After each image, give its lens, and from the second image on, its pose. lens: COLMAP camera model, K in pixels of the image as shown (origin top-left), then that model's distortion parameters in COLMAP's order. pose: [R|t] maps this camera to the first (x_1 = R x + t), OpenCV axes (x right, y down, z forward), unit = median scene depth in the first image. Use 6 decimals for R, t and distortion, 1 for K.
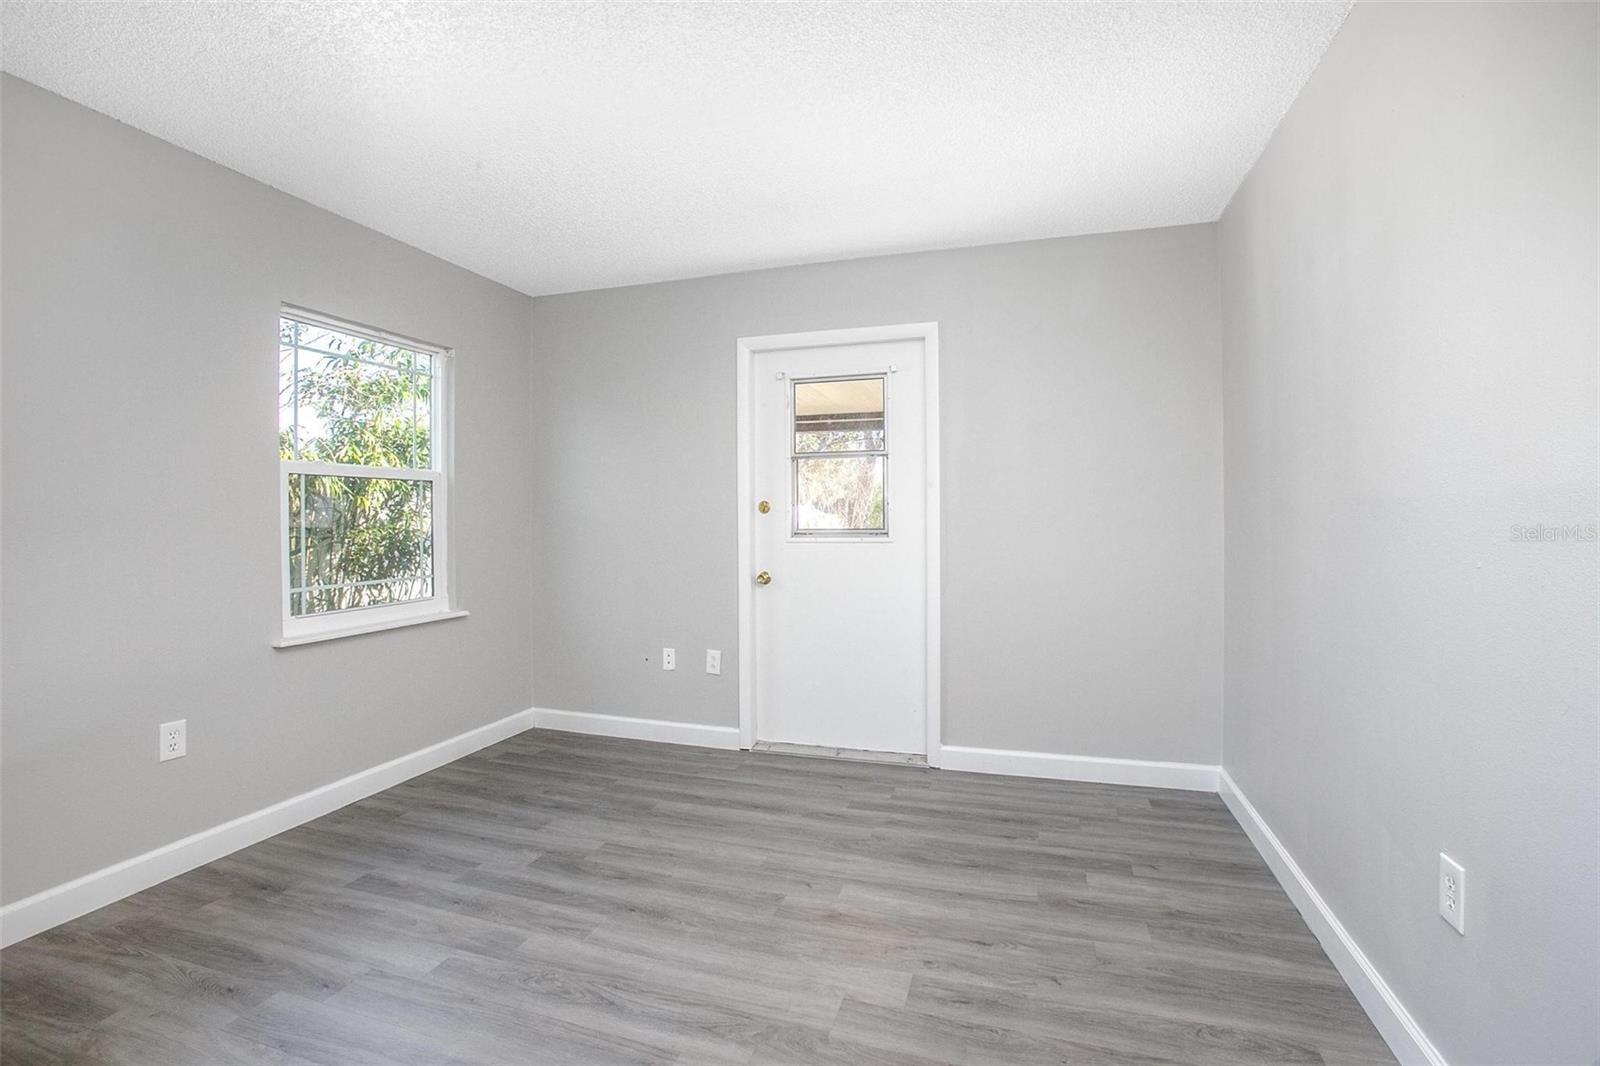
lens RADIAL K [[728.4, 0, 797.6], [0, 728.4, 528.2], [0, 0, 1]] dist [-0.032771, 0.007764]
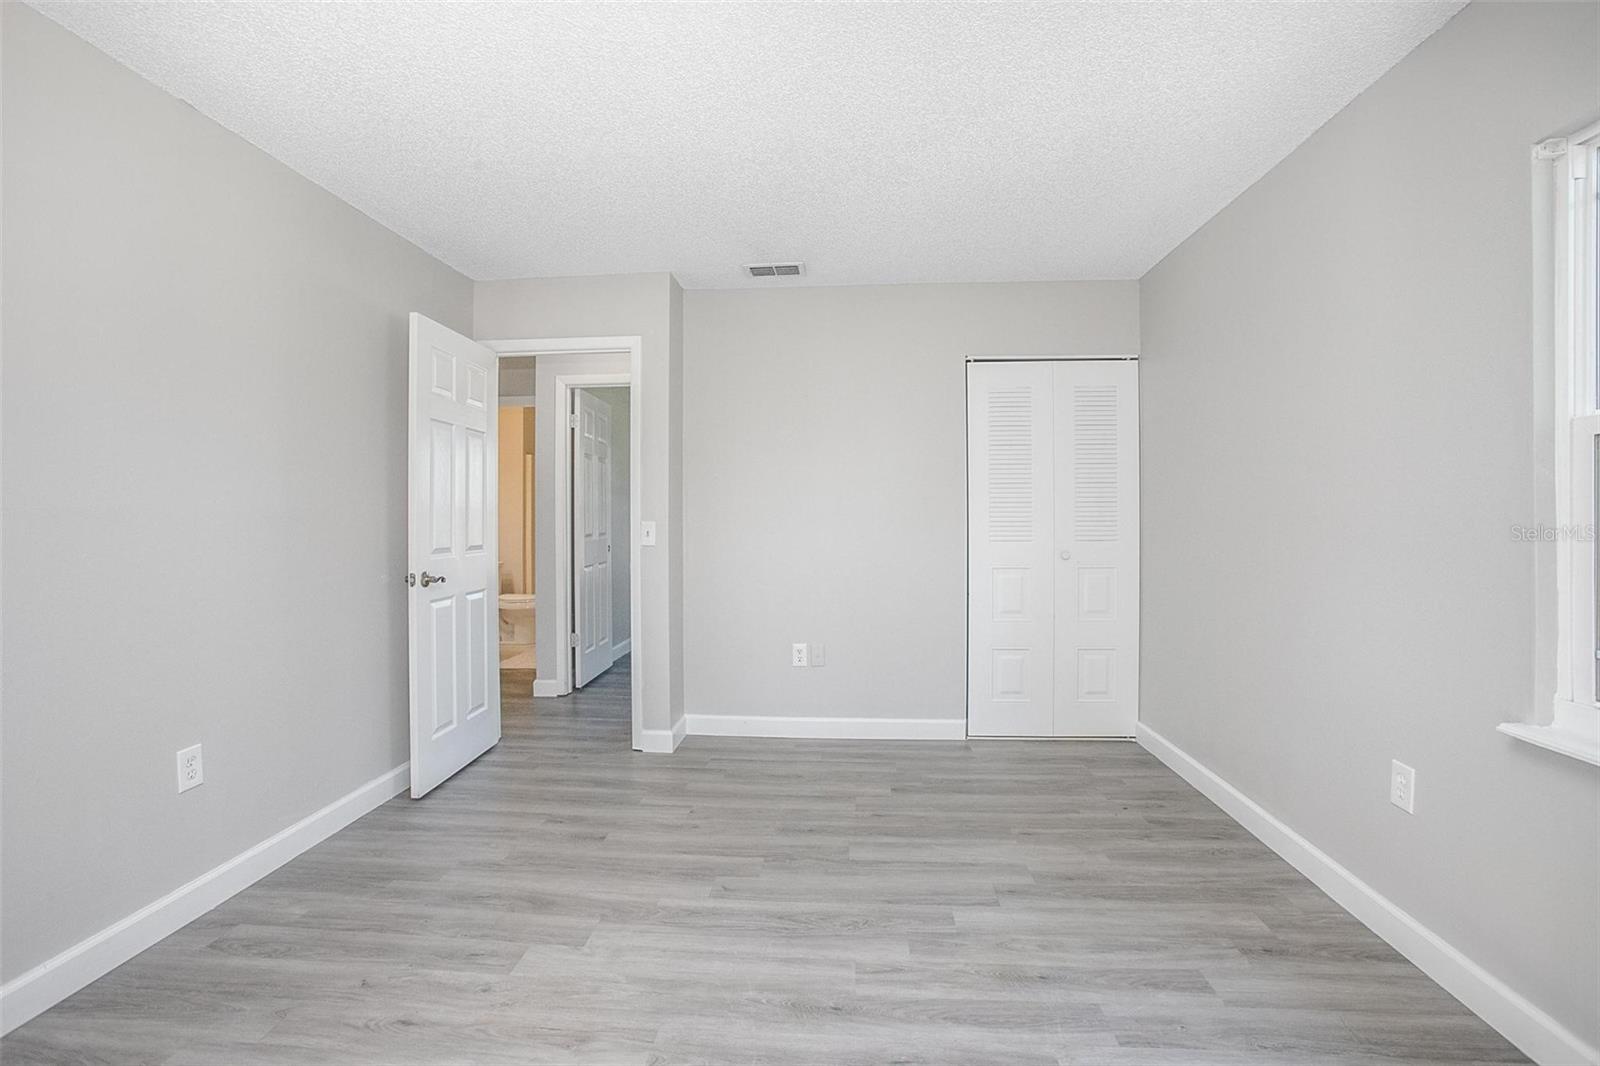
lens RADIAL K [[728.4, 0, 797.8], [0, 728.4, 523.5], [0, 0, 1]] dist [-0.032771, 0.007764]
pose [[-0.971528, 0.011195, -0.236662, -0.003548], [0.005582, 0.999687, 0.024375, -0.035889], [0.236861, 0.022359, -0.971286, 1.893090]]
